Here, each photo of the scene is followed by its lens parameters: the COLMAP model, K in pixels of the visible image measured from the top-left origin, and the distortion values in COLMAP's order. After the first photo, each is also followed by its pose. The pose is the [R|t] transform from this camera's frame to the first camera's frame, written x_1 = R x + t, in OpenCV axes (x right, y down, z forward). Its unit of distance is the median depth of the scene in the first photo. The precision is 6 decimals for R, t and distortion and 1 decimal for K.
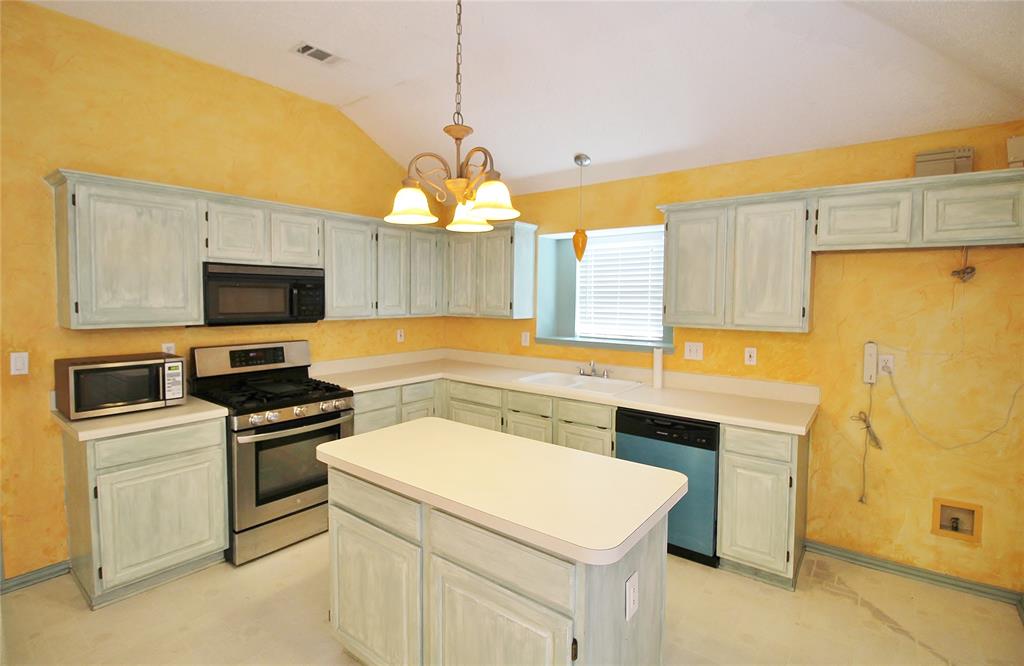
lens RADIAL K [[482.2, 0, 514.5], [0, 482.2, 320.6], [0, 0, 1]] dist [-0.001298, -0.014272]
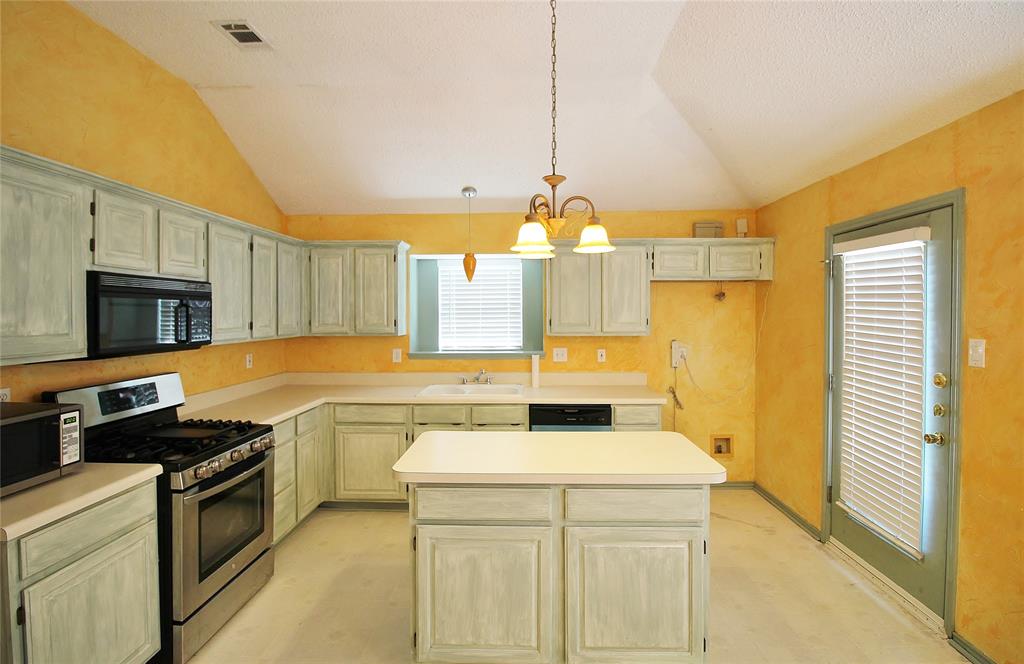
lens RADIAL K [[482.2, 0, 514.5], [0, 482.2, 319.6], [0, 0, 1]] dist [-0.001298, -0.014272]
pose [[0.810956, -0.019351, 0.584787, -0.508827], [0.040203, 0.998934, -0.022695, -0.005941], [-0.583724, 0.041915, 0.810869, 0.040307]]
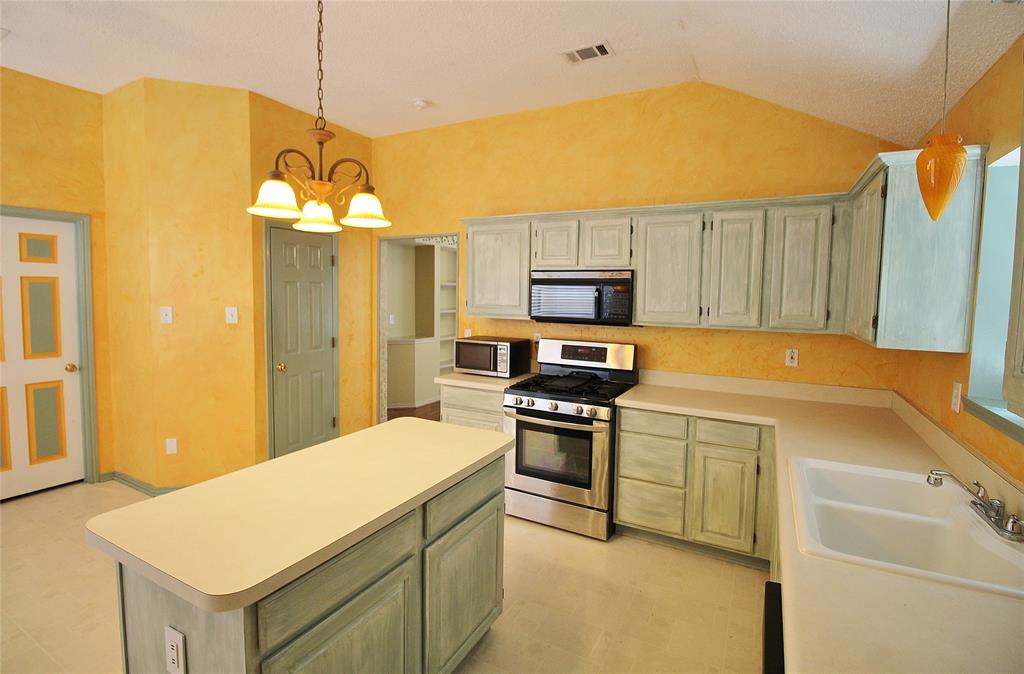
lens RADIAL K [[475.7, 0, 515.0], [0, 475.7, 324.6], [0, 0, 1]] dist [-0.001335, -0.012360]
pose [[0.169923, 0.058114, -0.983742, 0.540297], [-0.065464, 0.996720, 0.047573, -0.034037], [0.983281, 0.056316, 0.173170, 0.690797]]
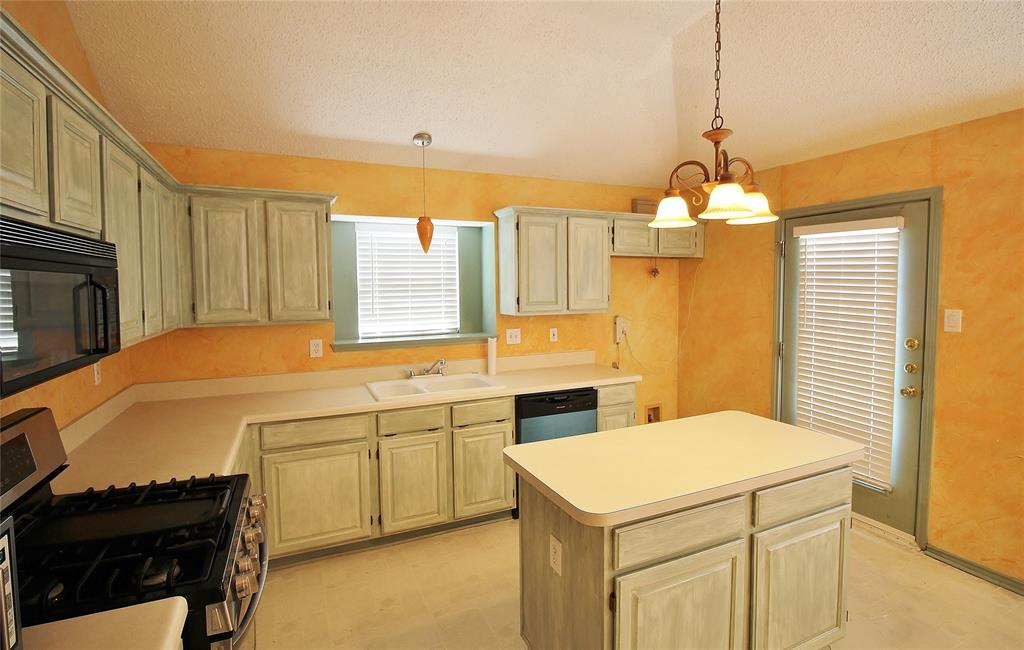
lens RADIAL K [[488.3, 0, 513.2], [0, 488.3, 313.9], [0, 0, 1]] dist [-0.000021, -0.016450]
pose [[0.467014, -0.063575, 0.881962, -0.702496], [0.058511, 0.997448, 0.040917, -0.040845], [-0.882312, 0.032495, 0.469541, 0.498054]]
